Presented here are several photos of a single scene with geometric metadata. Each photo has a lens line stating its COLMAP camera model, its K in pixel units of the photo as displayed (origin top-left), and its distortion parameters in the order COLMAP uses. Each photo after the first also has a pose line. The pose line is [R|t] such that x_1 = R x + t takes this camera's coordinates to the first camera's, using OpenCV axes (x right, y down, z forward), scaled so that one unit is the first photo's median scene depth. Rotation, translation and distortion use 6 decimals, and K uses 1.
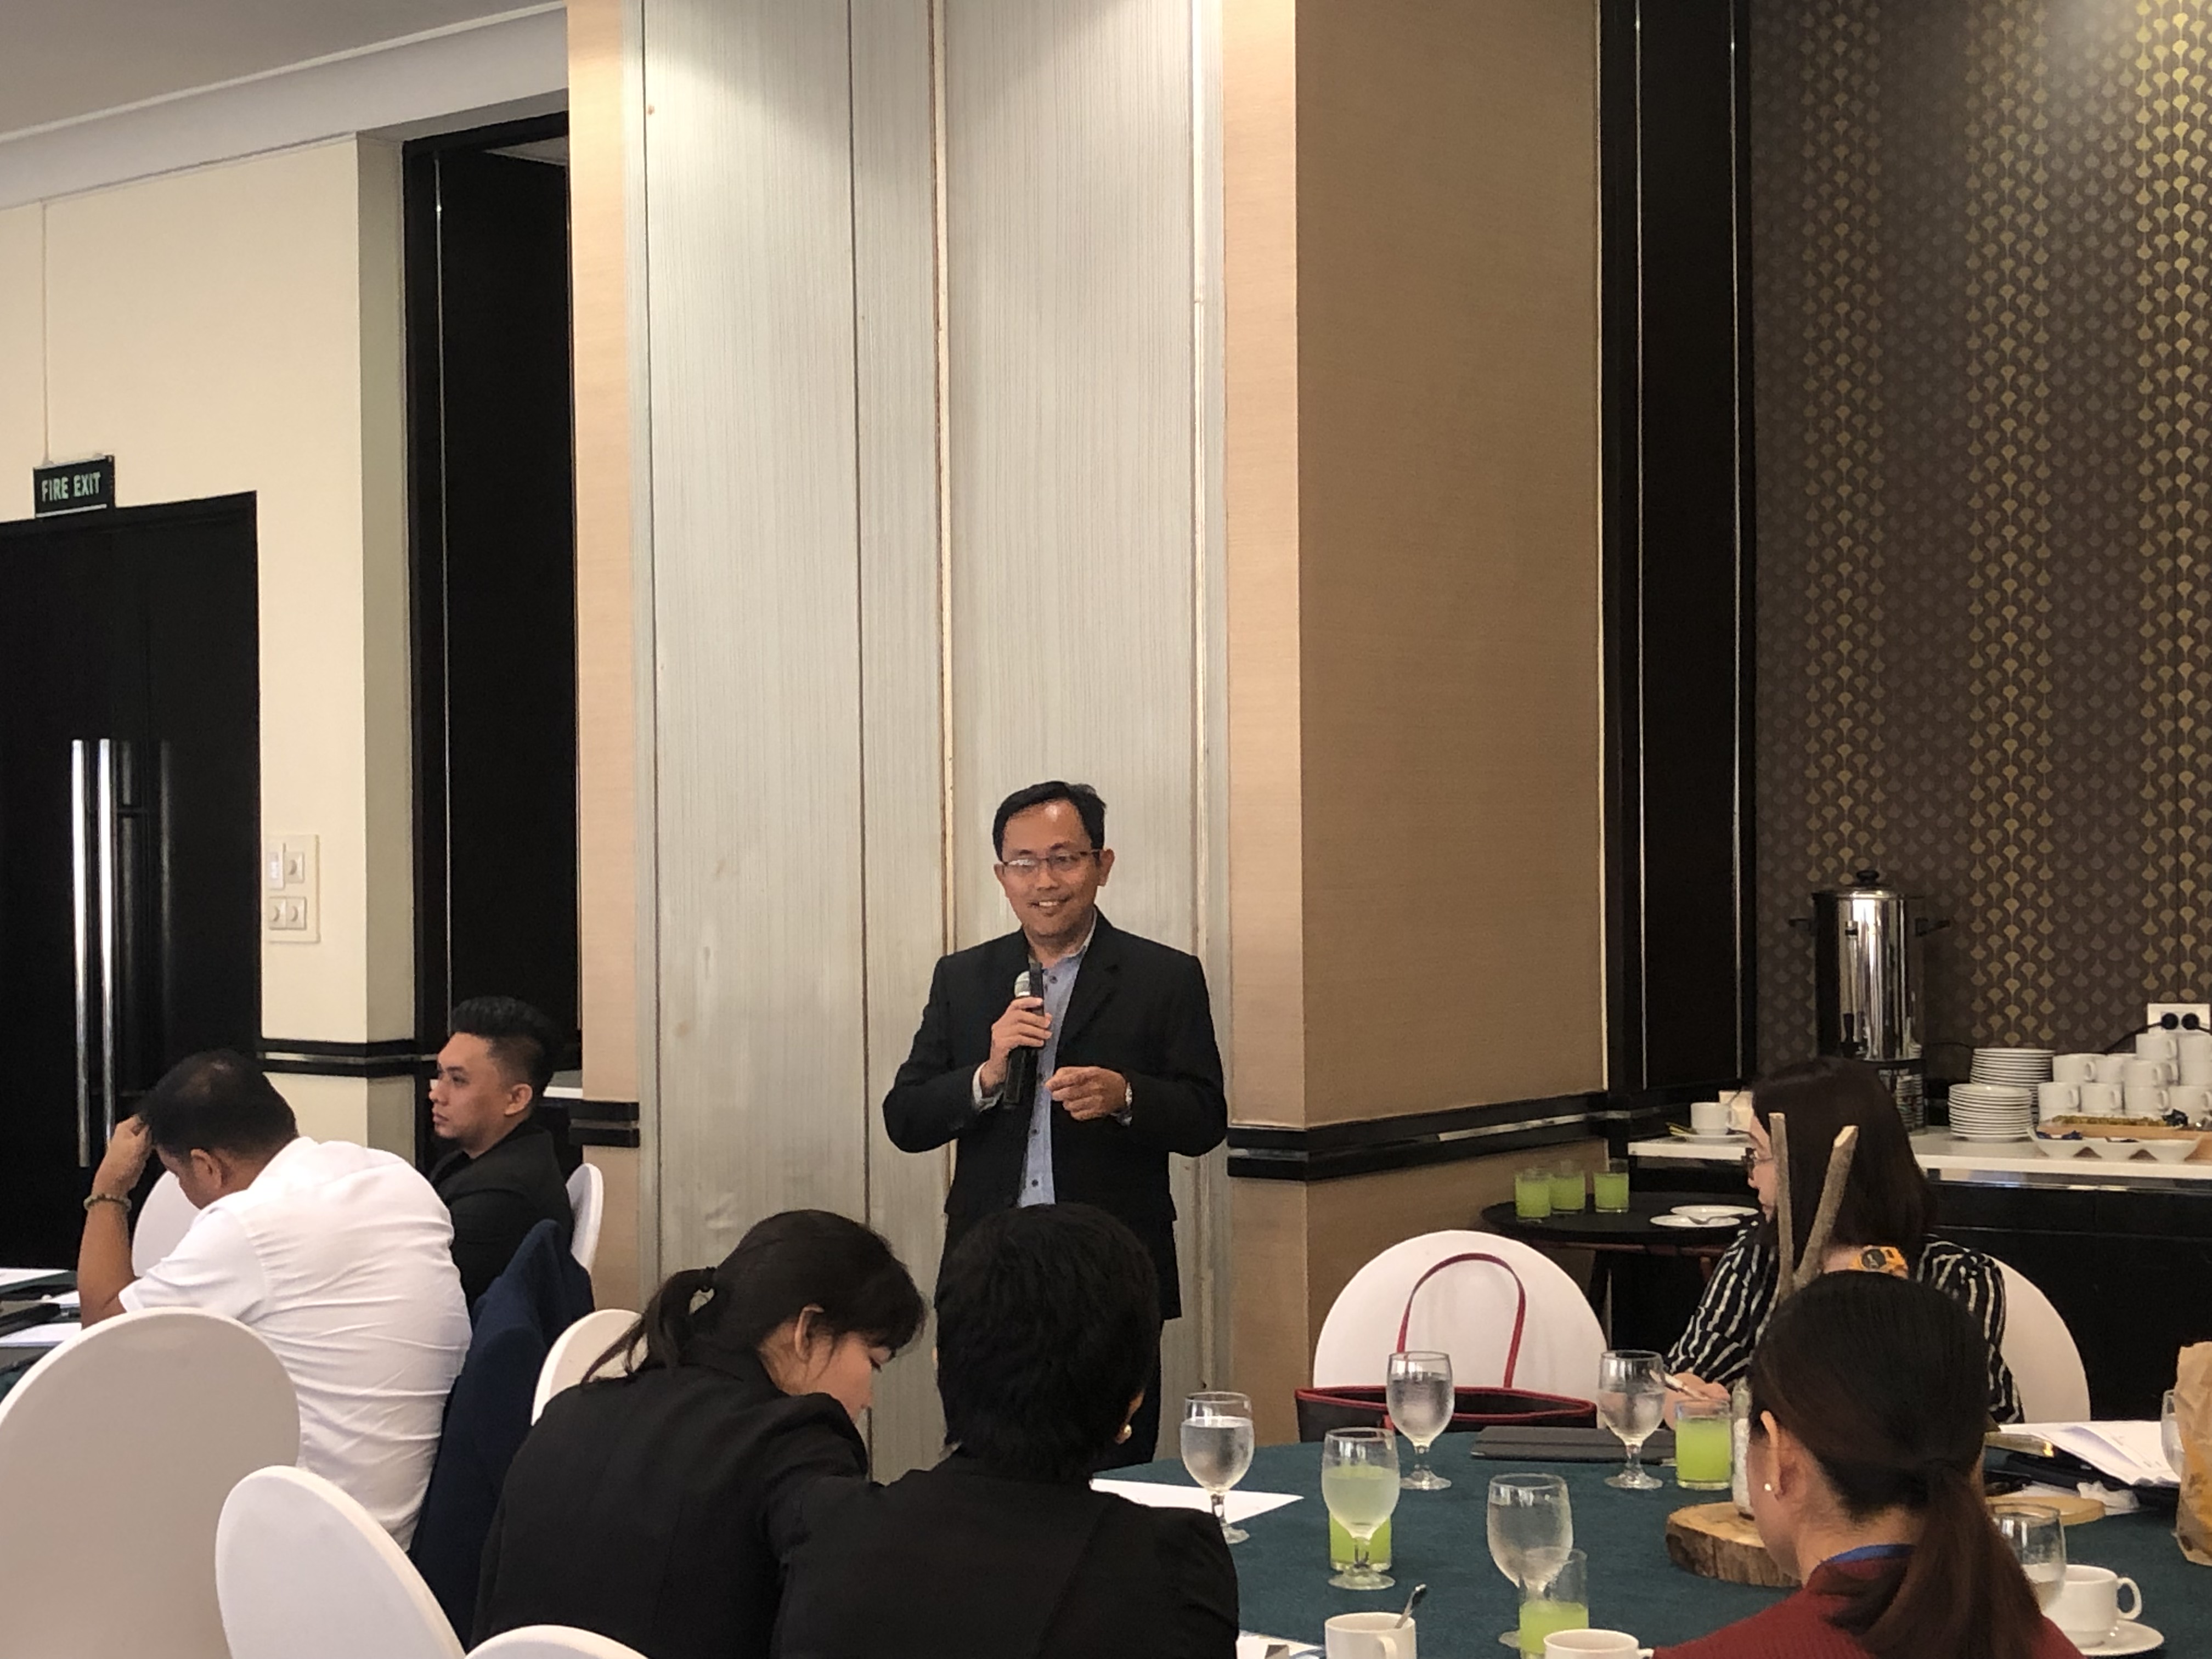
lens RADIAL K [[3518.4, 0, 1111.9], [0, 3518.4, 819.4], [0, 0, 1]] dist [0.204694, -0.966631]
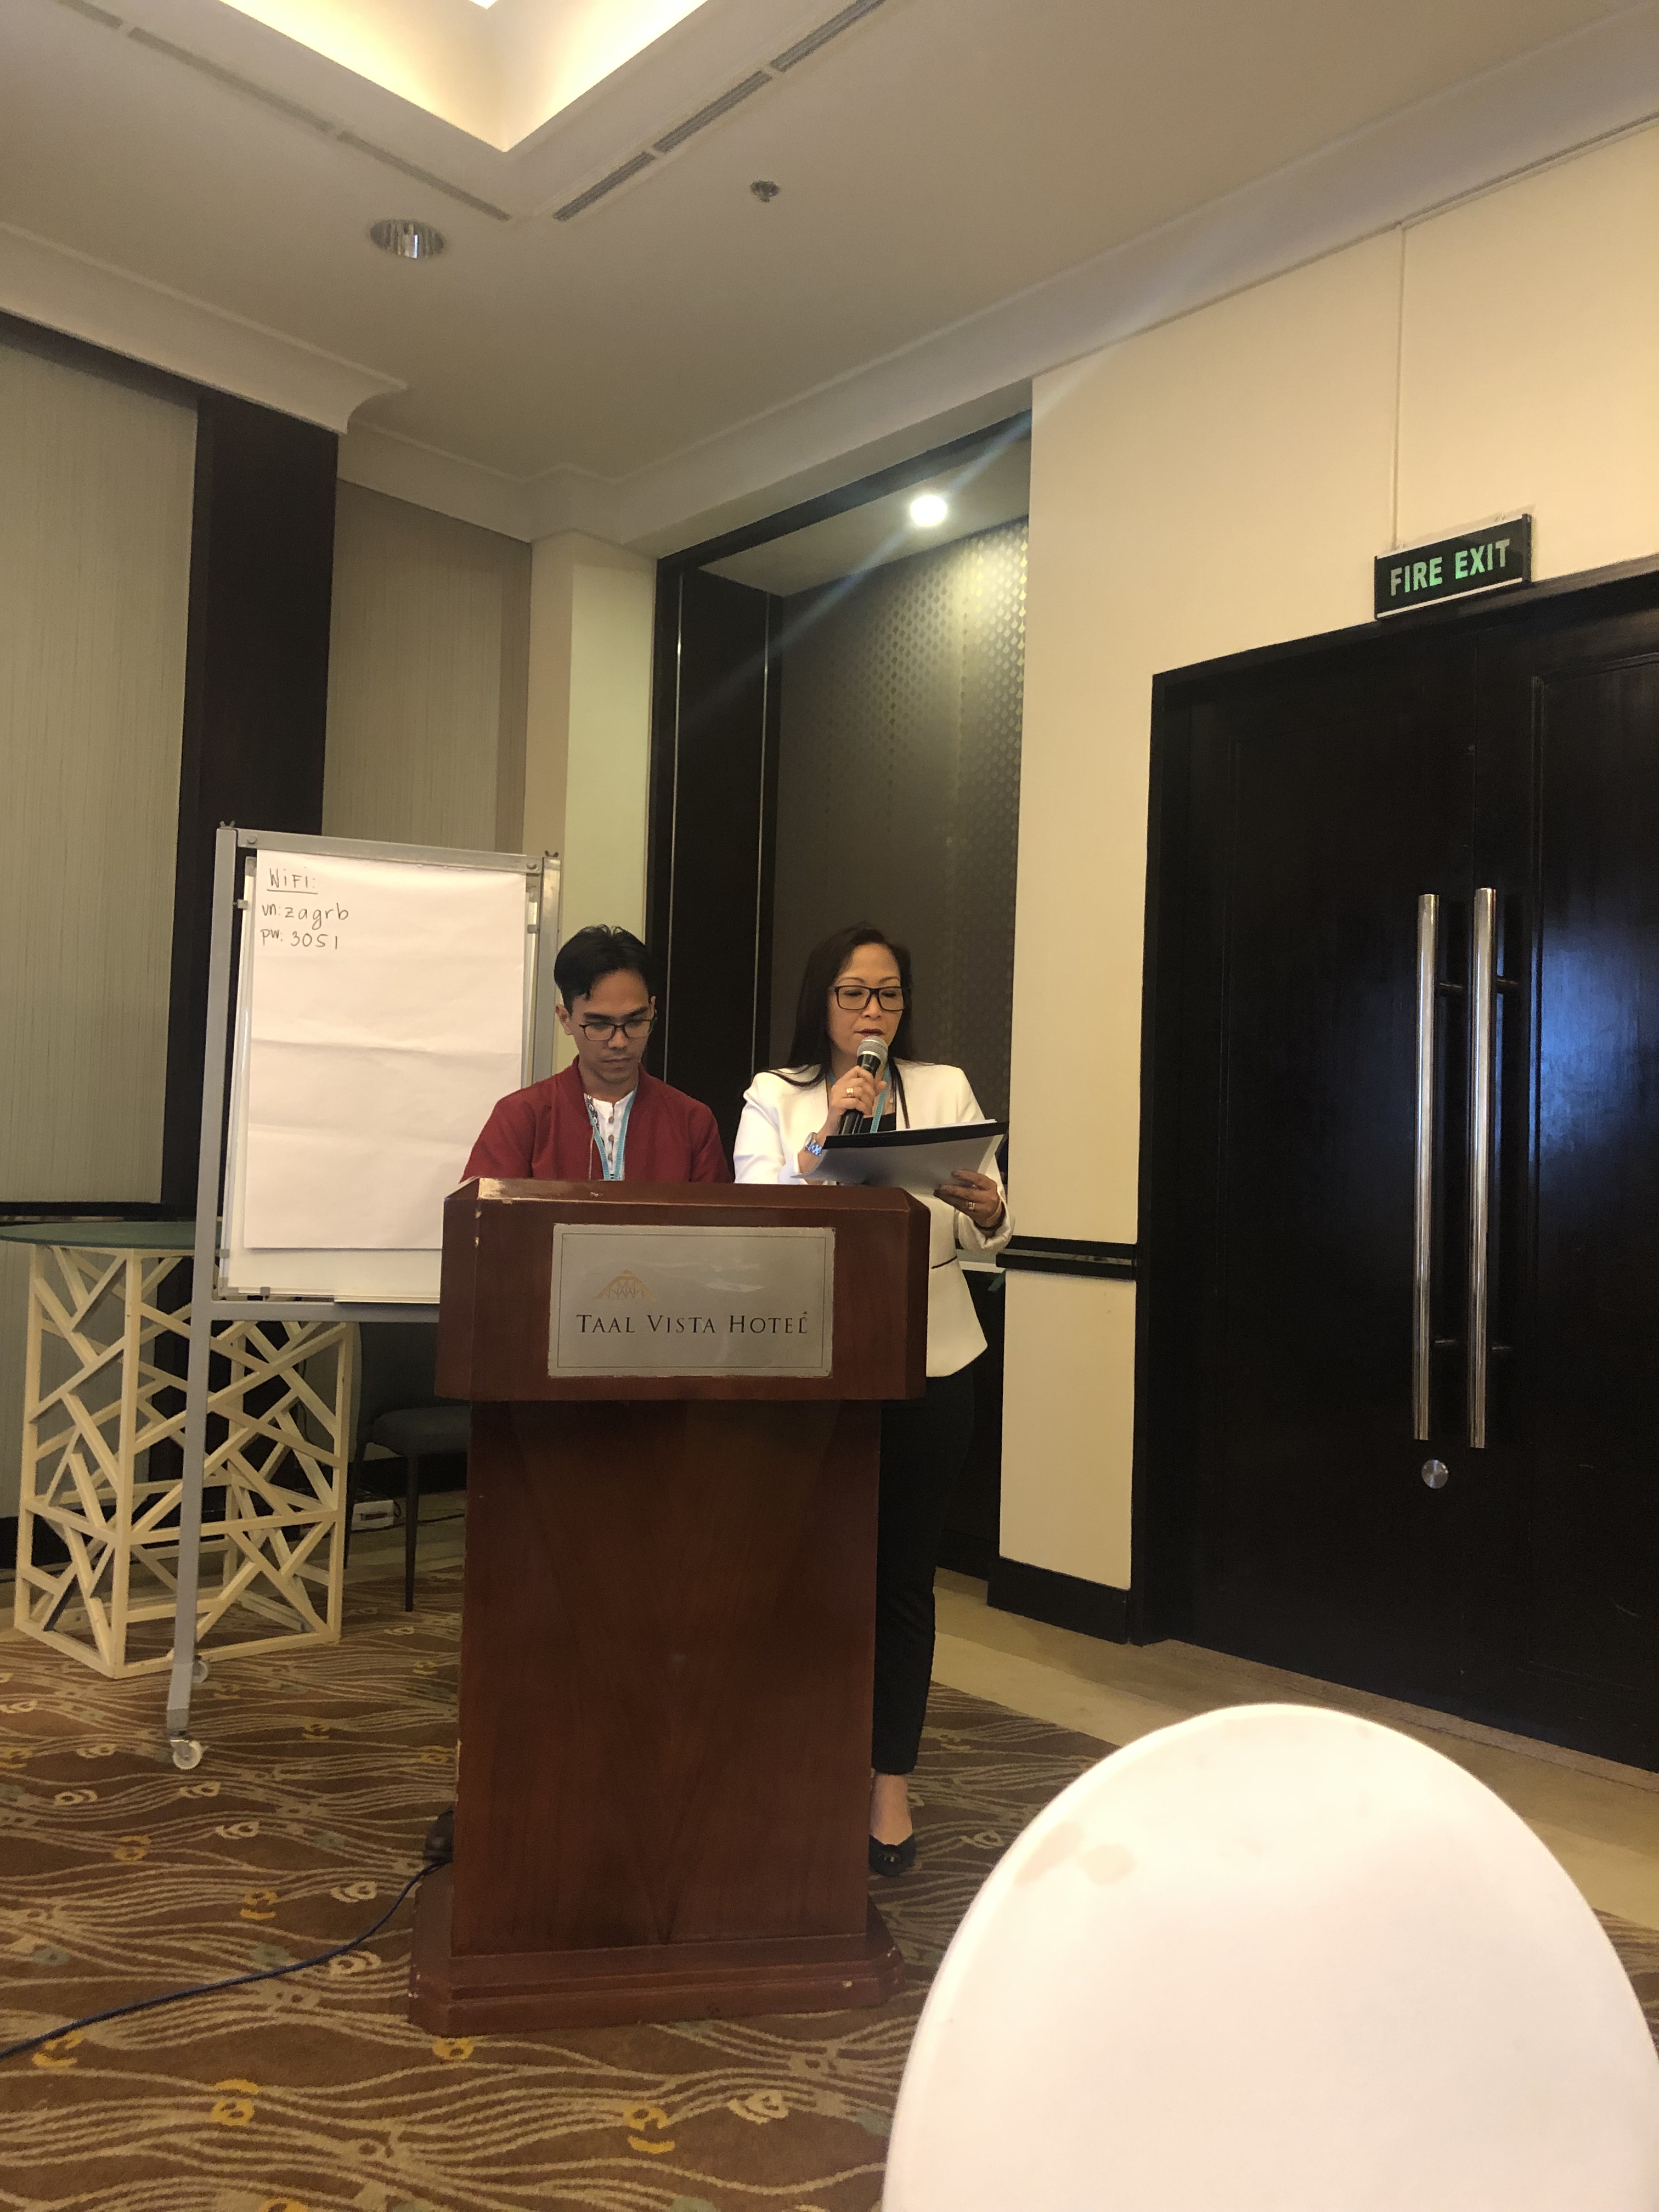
lens RADIAL K [[1821.8, 0, 829.5], [0, 1821.8, 1106.0], [0, 0, 1]] dist [0.027728, 0.004591]
pose [[0.987987, 0.036559, -0.150149, -0.530253], [-0.041083, 0.998787, -0.027140, 0.059889], [0.148975, 0.032982, 0.988291, 0.858209]]
